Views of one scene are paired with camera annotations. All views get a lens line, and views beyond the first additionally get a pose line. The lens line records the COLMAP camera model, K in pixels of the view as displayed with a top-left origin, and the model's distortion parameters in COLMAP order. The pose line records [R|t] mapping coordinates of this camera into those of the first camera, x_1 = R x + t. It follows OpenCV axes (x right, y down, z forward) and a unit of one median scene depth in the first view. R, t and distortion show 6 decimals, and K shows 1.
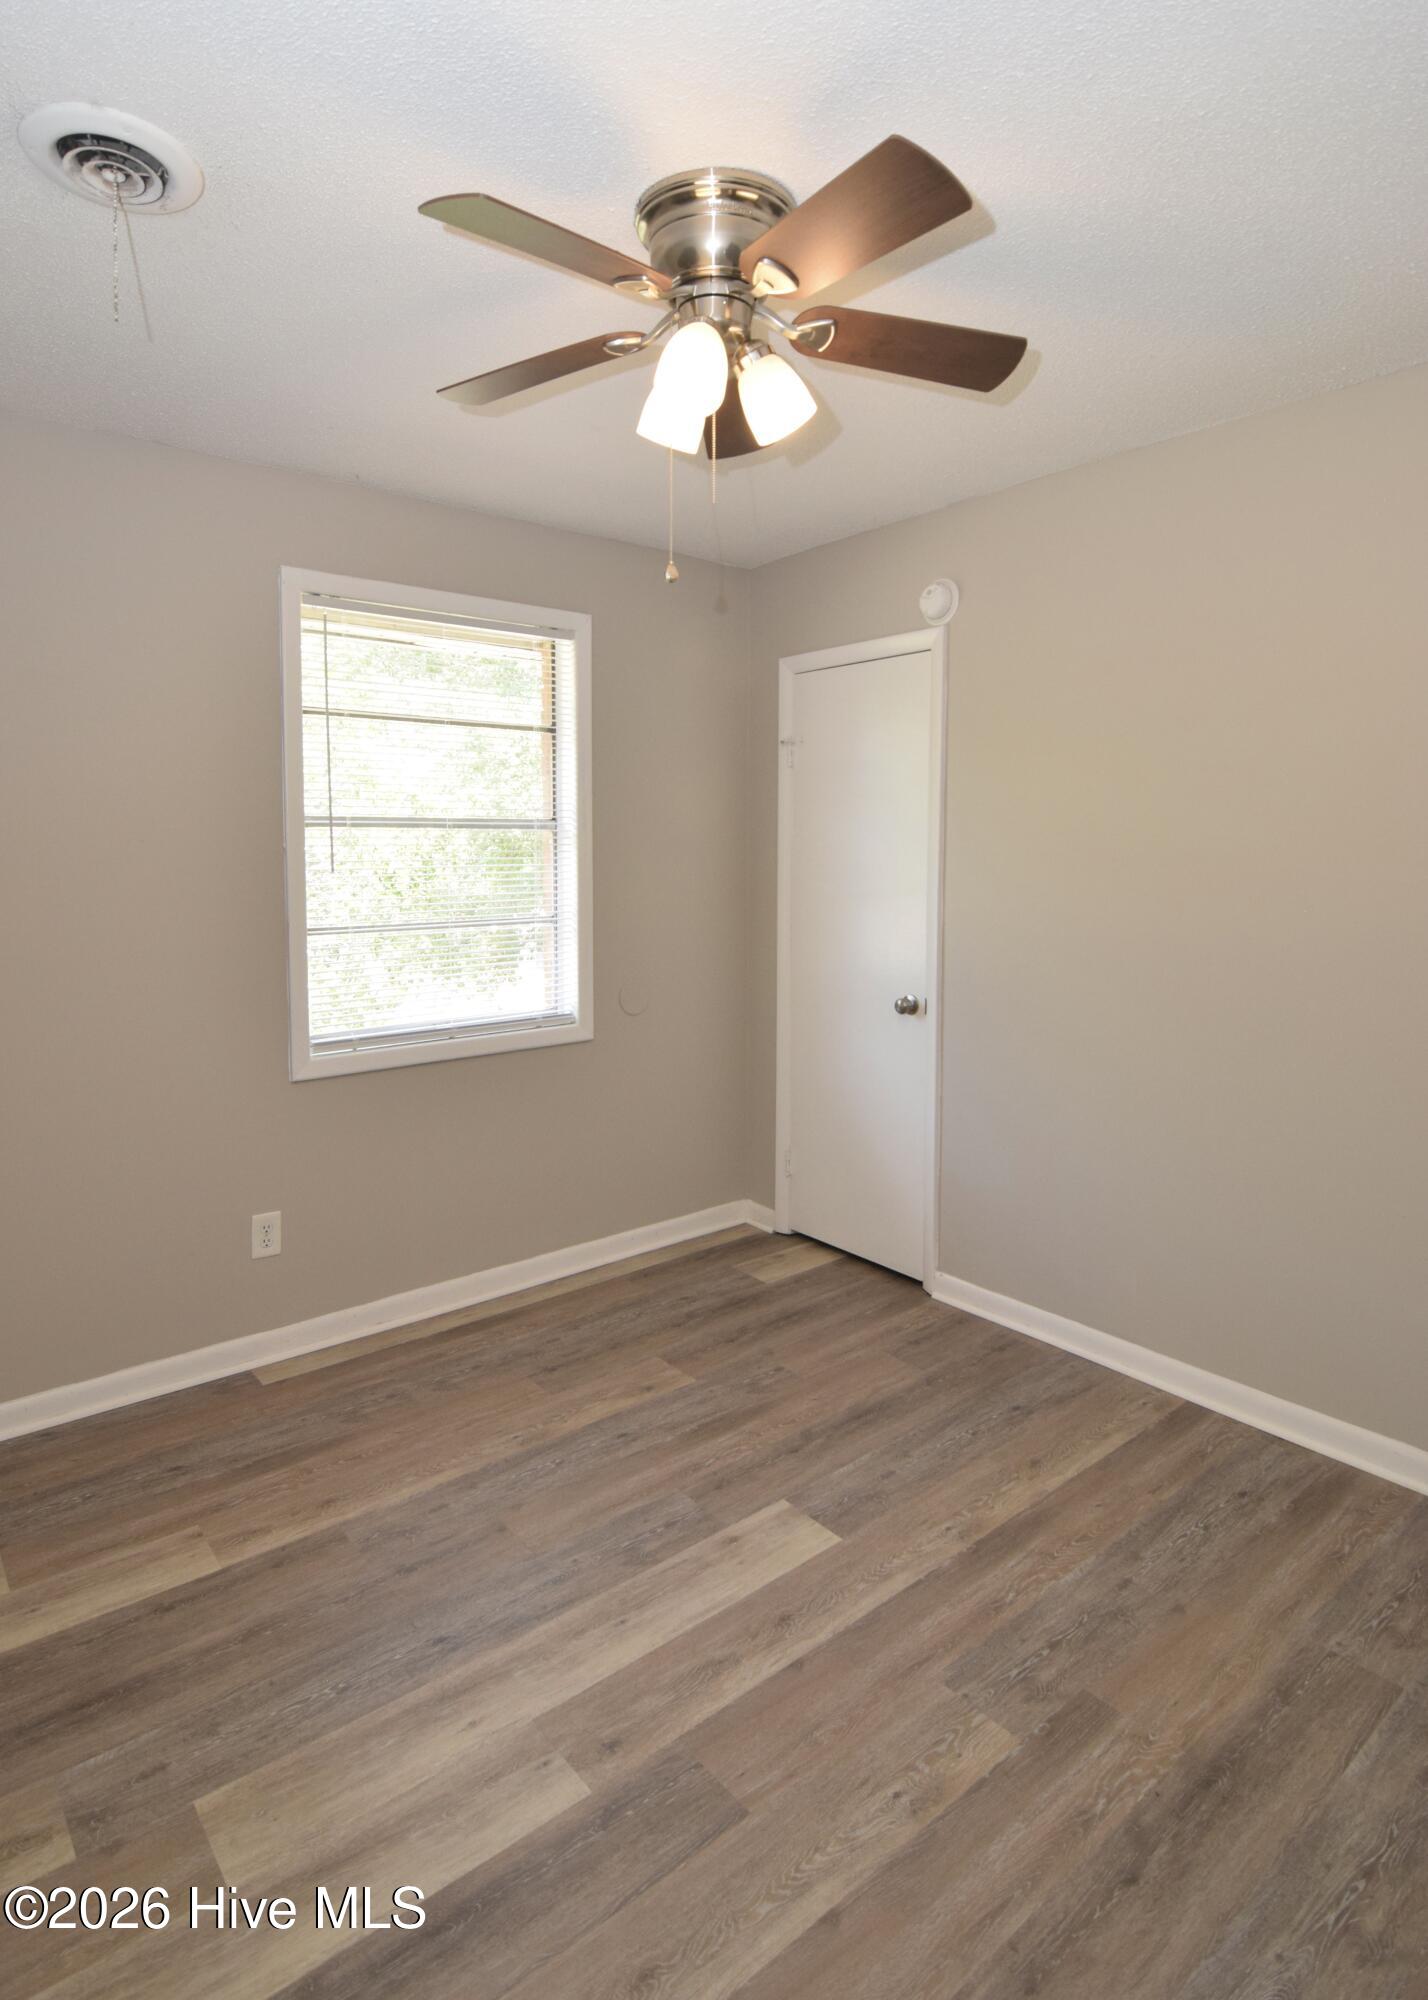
lens RADIAL K [[1044.1, 0, 699.8], [0, 1044.1, 912.9], [0, 0, 1]] dist [0.000303, -0.011219]
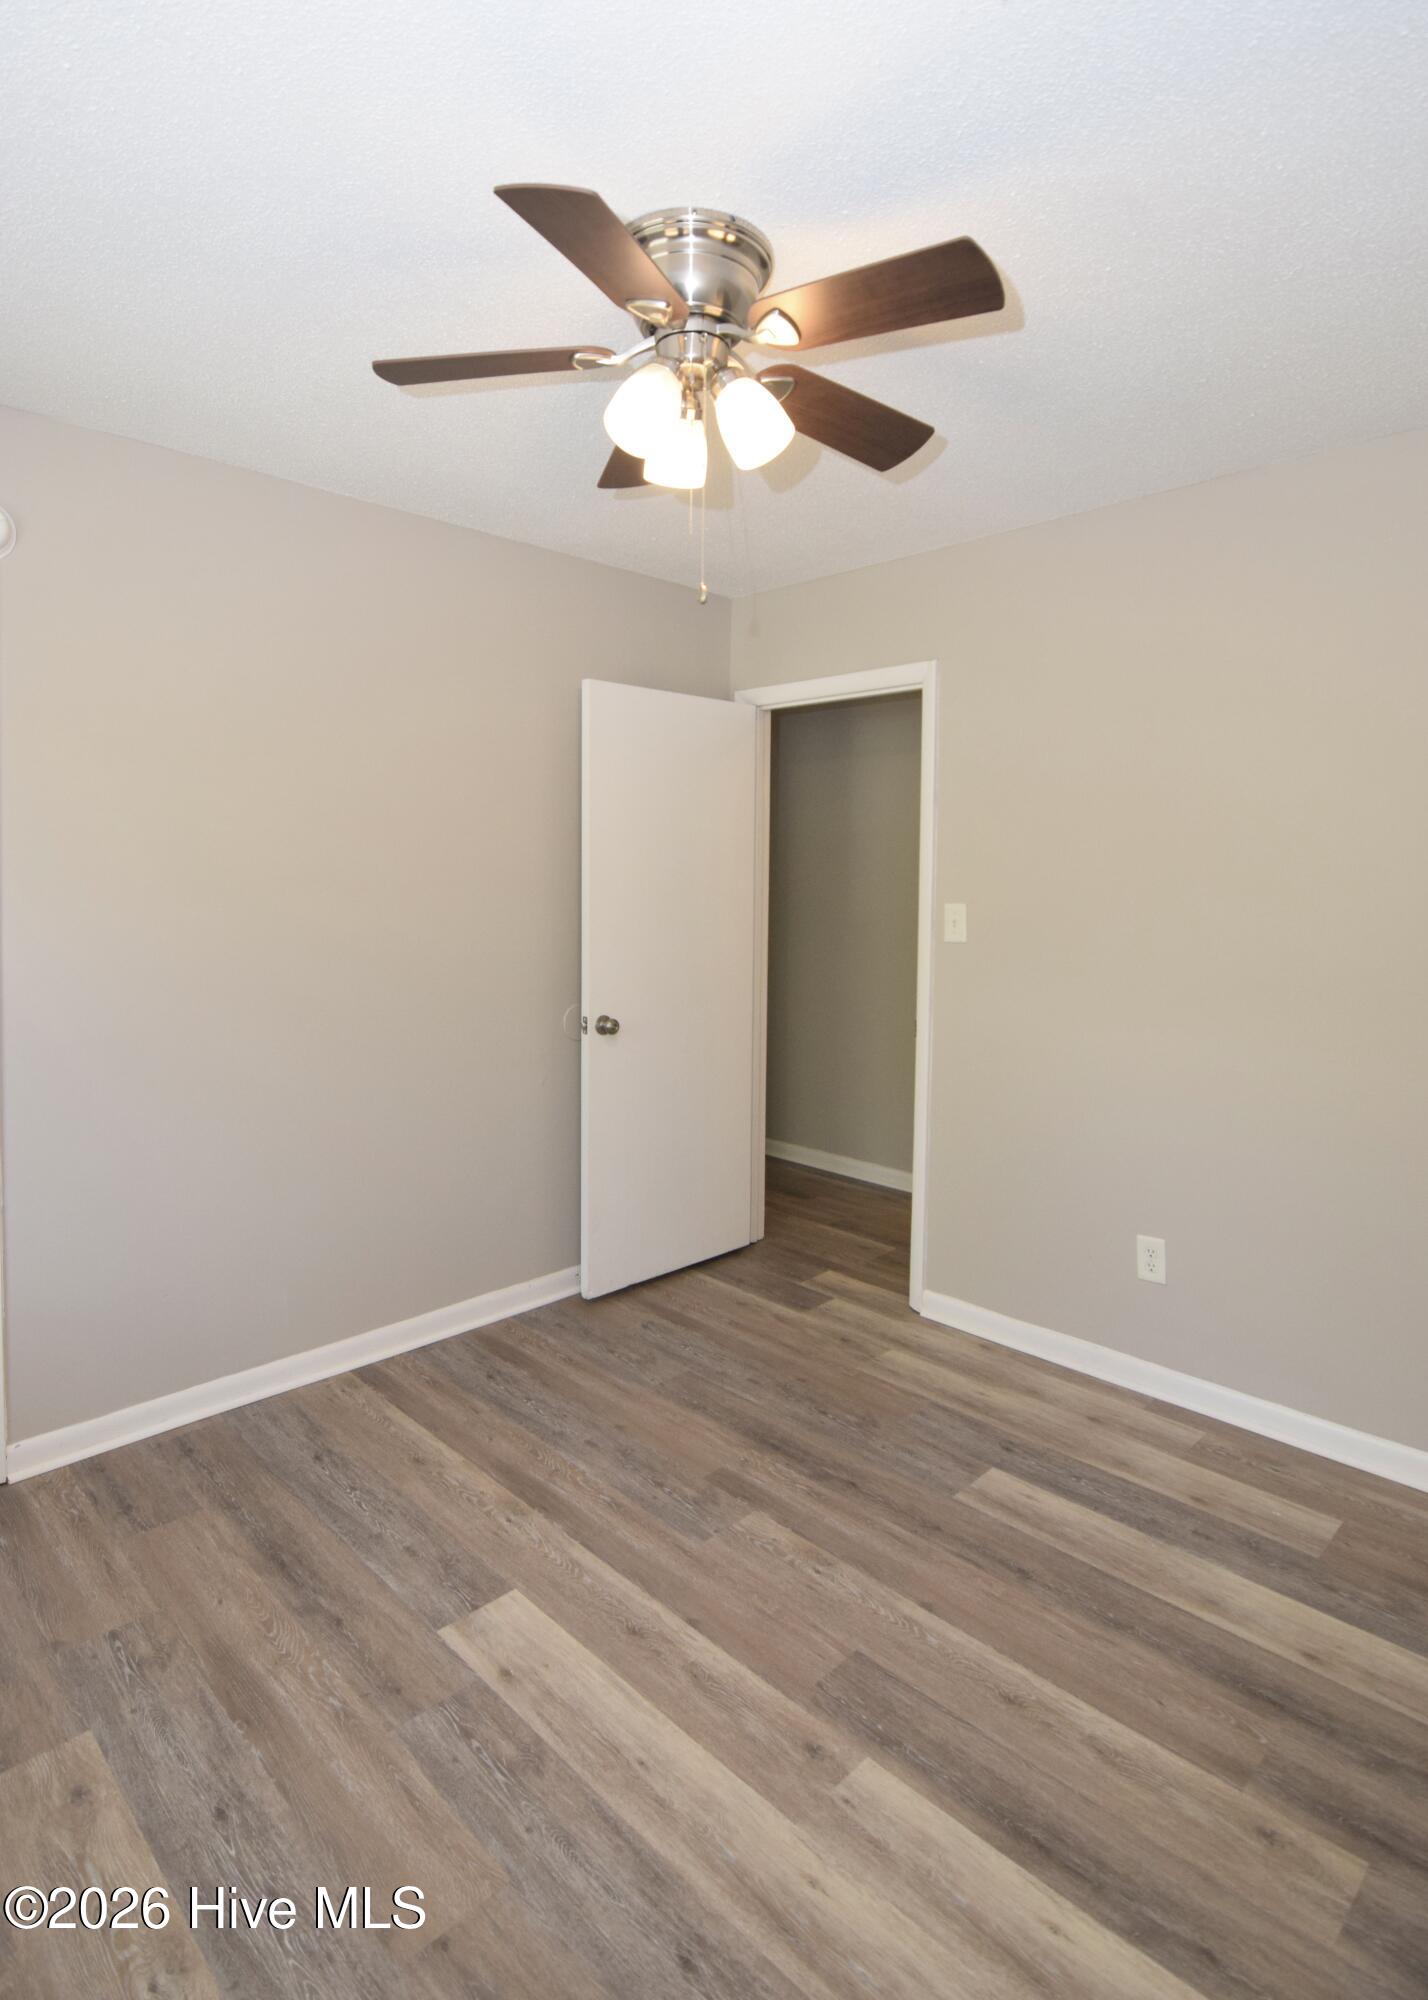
lens RADIAL K [[1044.1, 0, 699.8], [0, 1044.1, 912.9], [0, 0, 1]] dist [0.000303, -0.011219]
pose [[-0.066667, -0.036756, 0.997098, -0.817563], [0.051900, 0.997841, 0.040253, -0.051014], [-0.996425, 0.054433, -0.064616, 0.868226]]
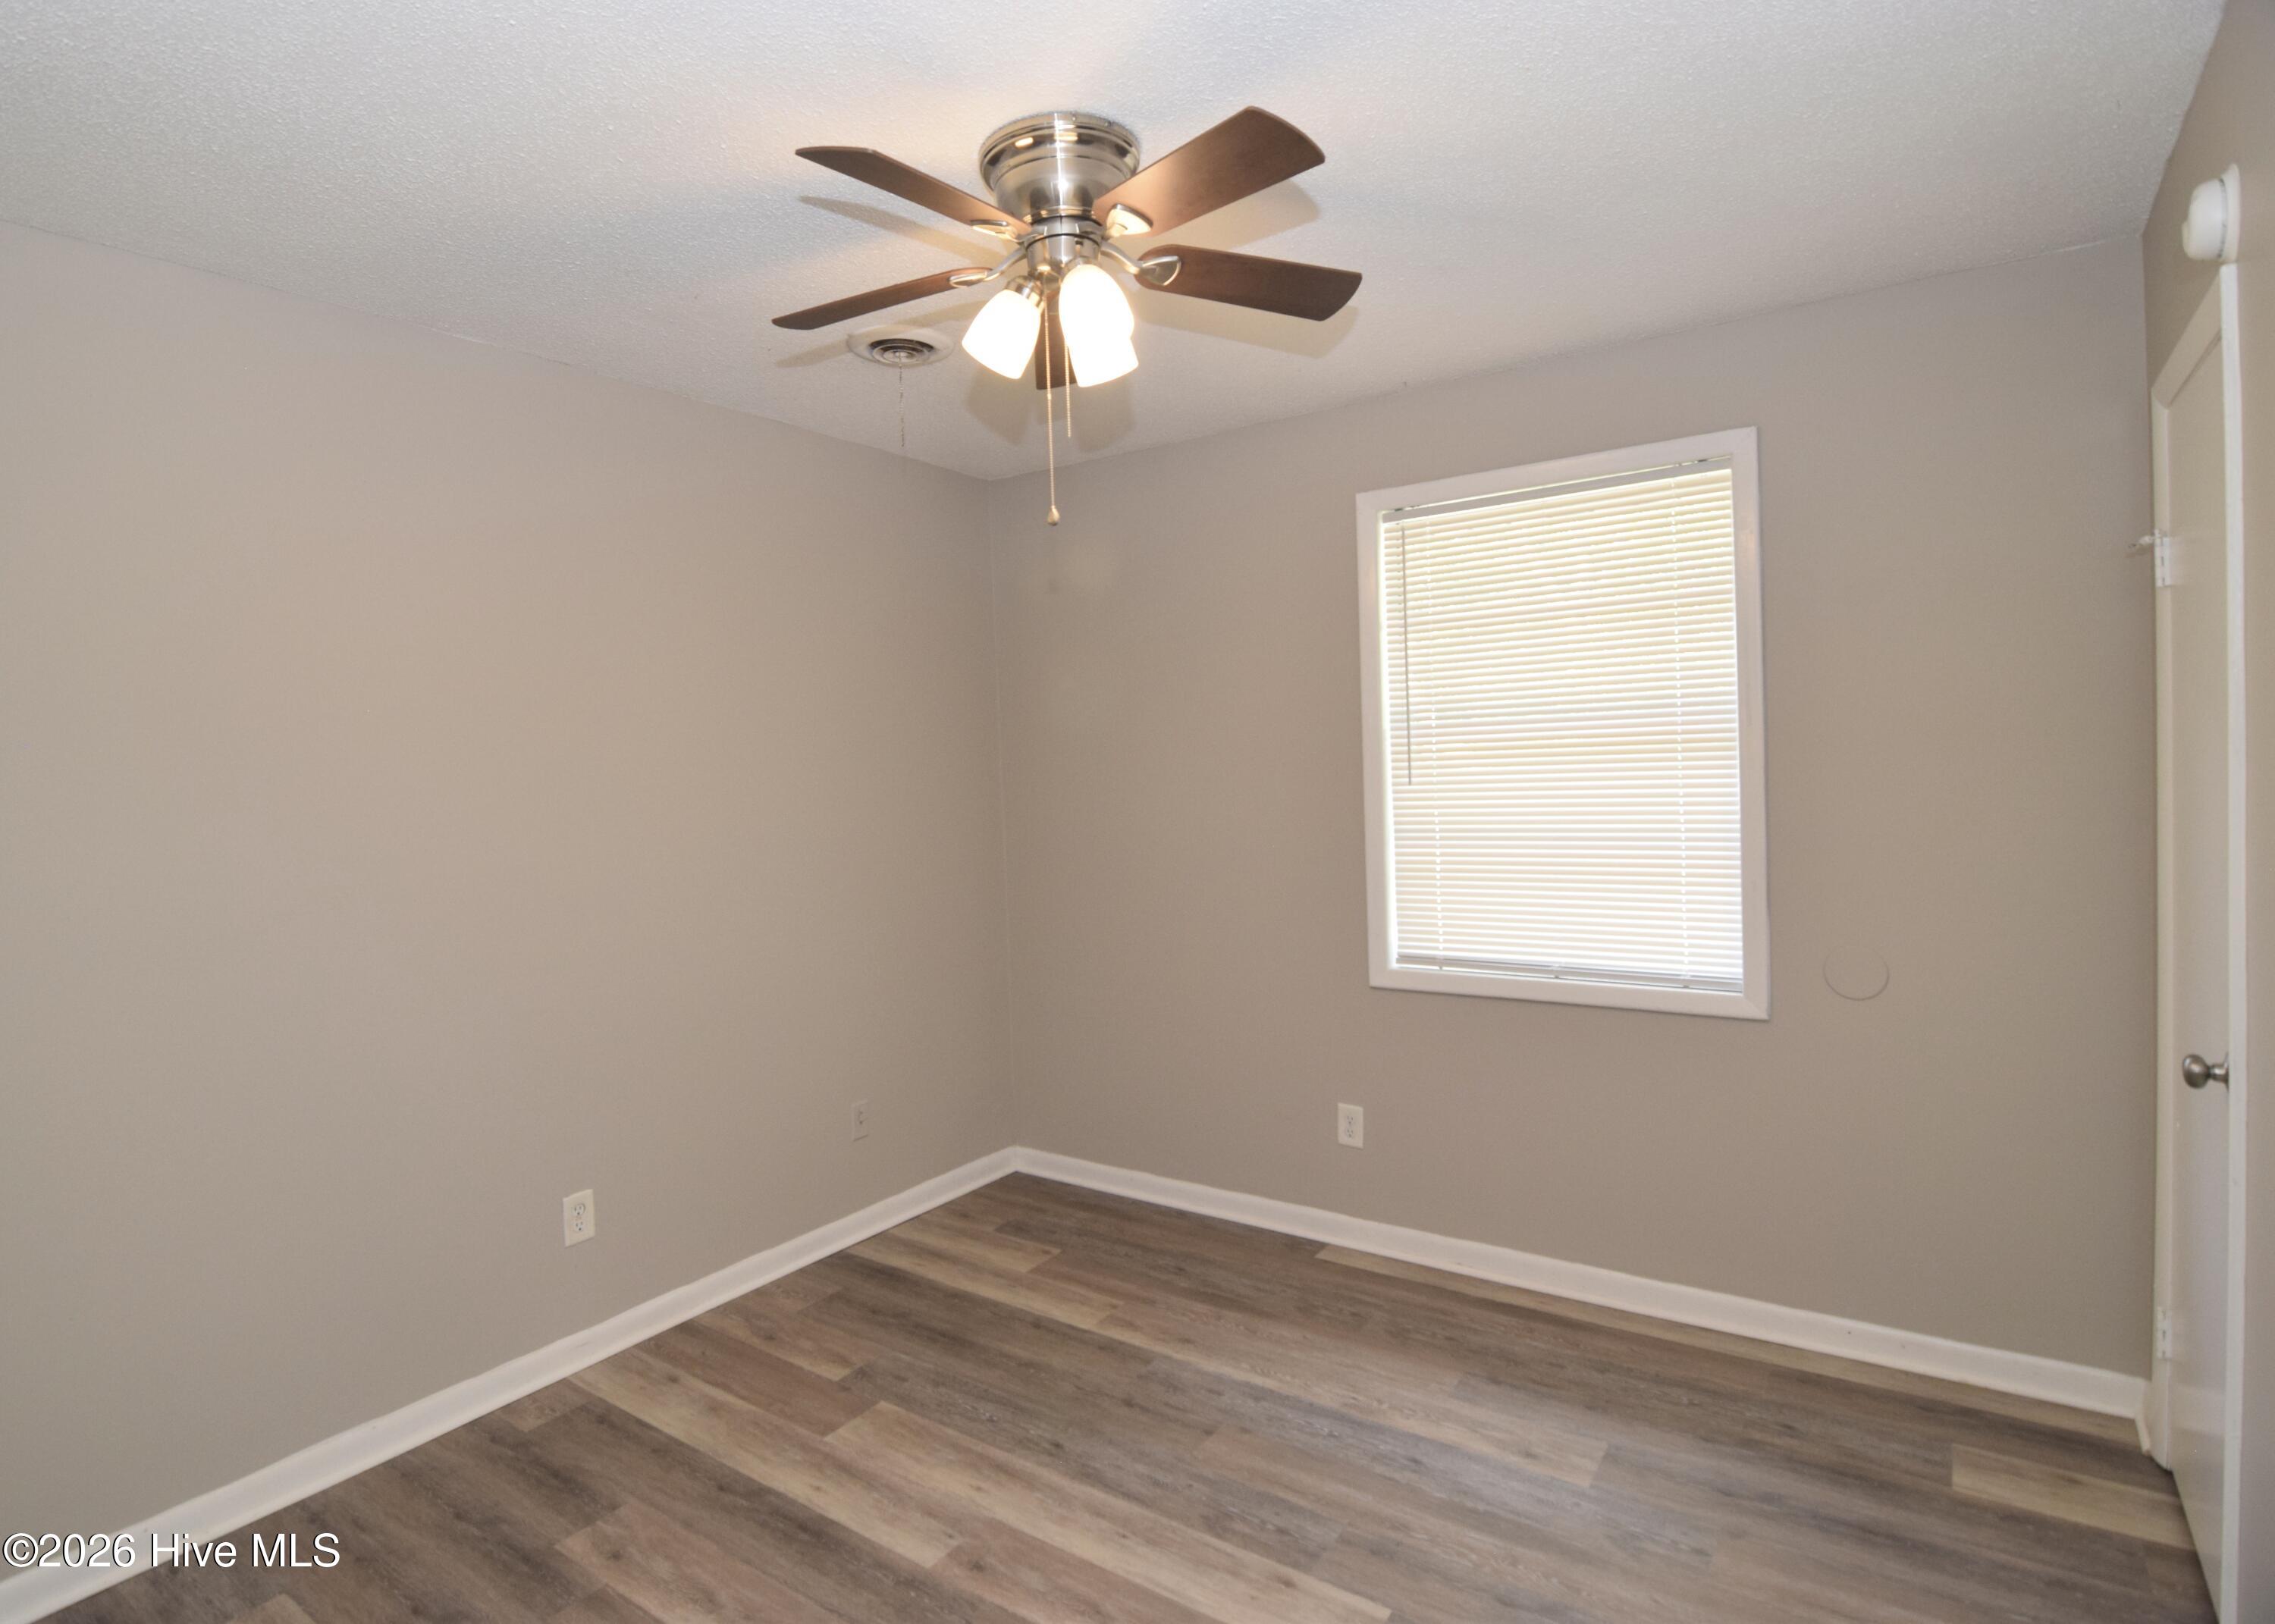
lens RADIAL K [[1187.6, 0, 1135.2], [0, 1187.6, 795.8], [0, 0, 1]] dist [0.000303, -0.011219]
pose [[0.284708, 0.019937, -0.958407, 0.916648], [-0.025225, 0.999593, 0.013300, -0.051092], [0.958282, 0.020389, 0.285095, 0.596597]]
